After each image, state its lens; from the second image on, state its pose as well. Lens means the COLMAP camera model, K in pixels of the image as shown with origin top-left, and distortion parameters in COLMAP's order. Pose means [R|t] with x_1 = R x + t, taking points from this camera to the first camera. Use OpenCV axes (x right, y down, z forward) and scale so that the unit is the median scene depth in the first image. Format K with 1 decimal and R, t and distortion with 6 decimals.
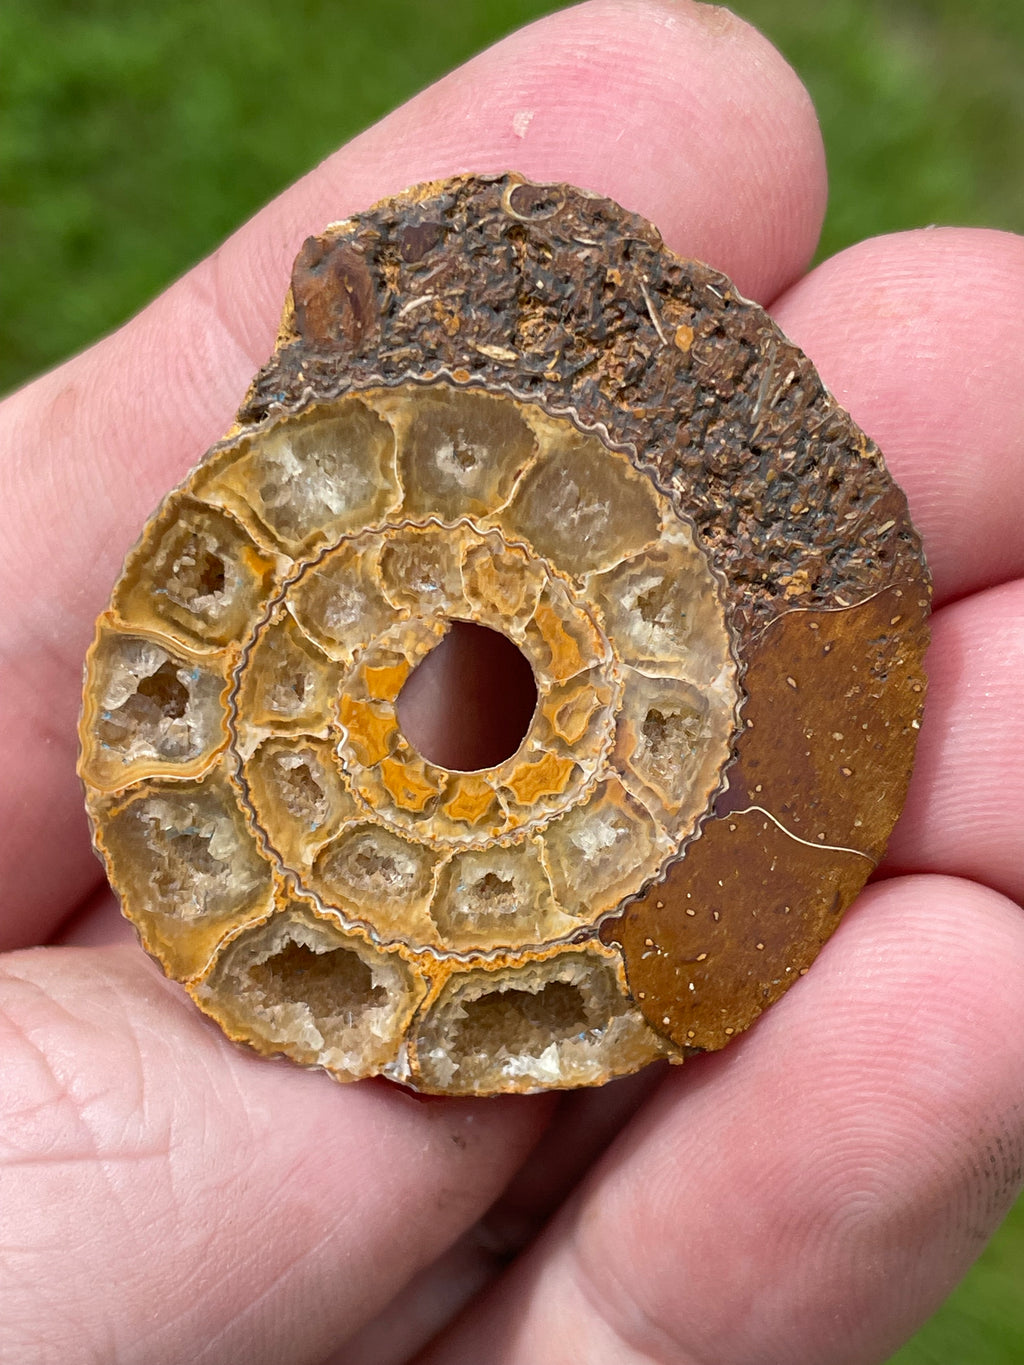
lens RADIAL K [[2367.8, 0, 506.3], [0, 2367.8, 691.0], [0, 0, 1]] dist [0.169768, 0.000000]
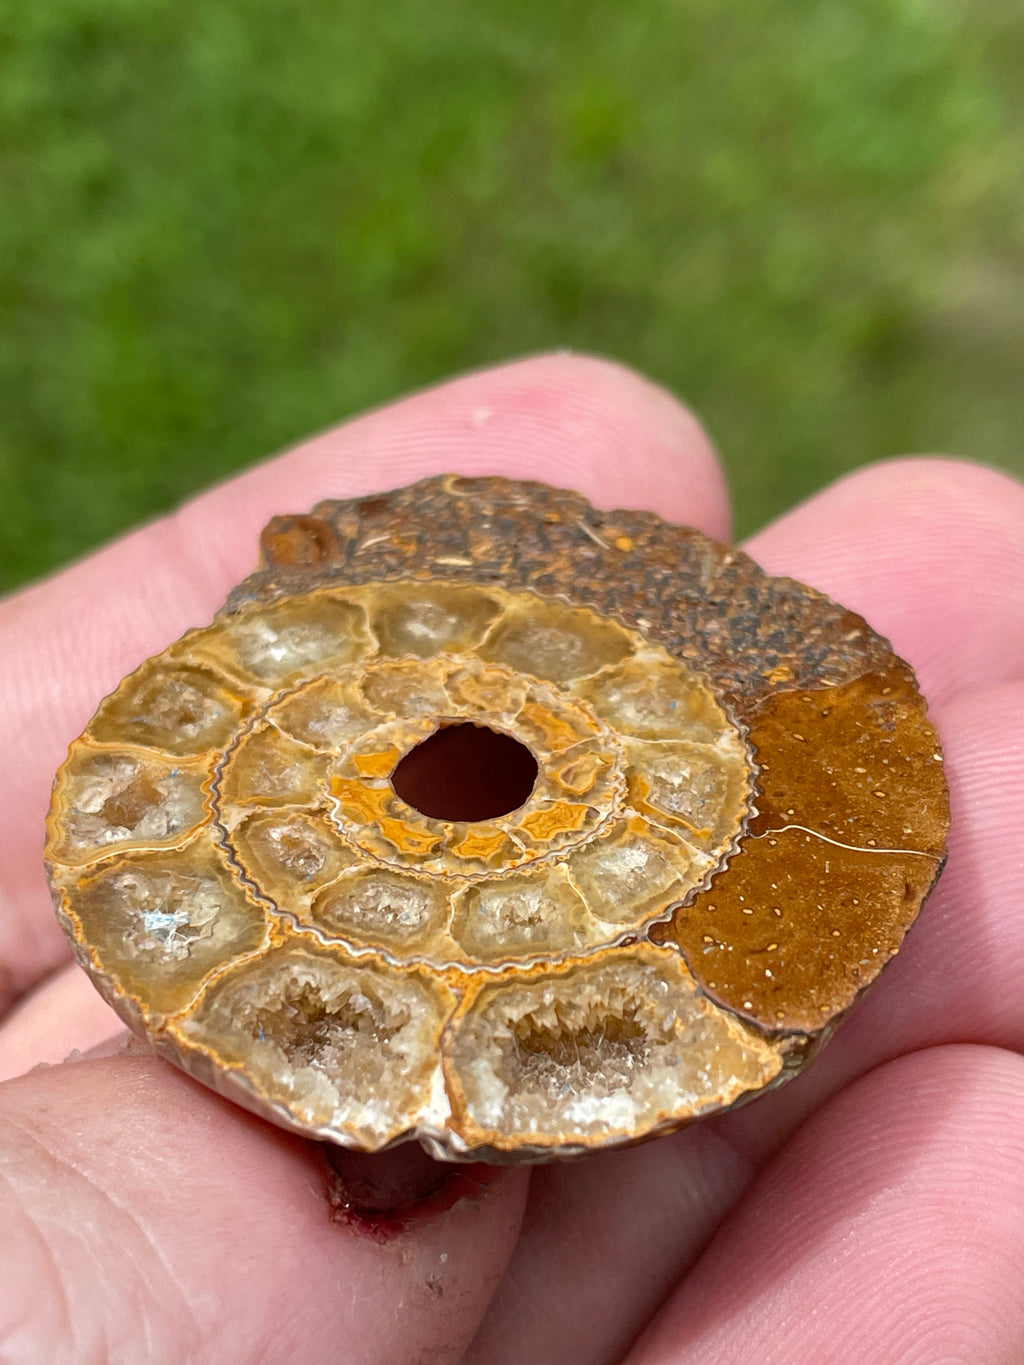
lens RADIAL K [[2367.8, 0, 500.9], [0, 2367.8, 687.7], [0, 0, 1]] dist [0.169768, 0.000000]
pose [[0.991443, -0.086238, 0.098001, -0.091650], [0.129328, 0.546754, -0.827245, 0.766494], [0.017757, 0.832840, 0.553229, 0.452037]]
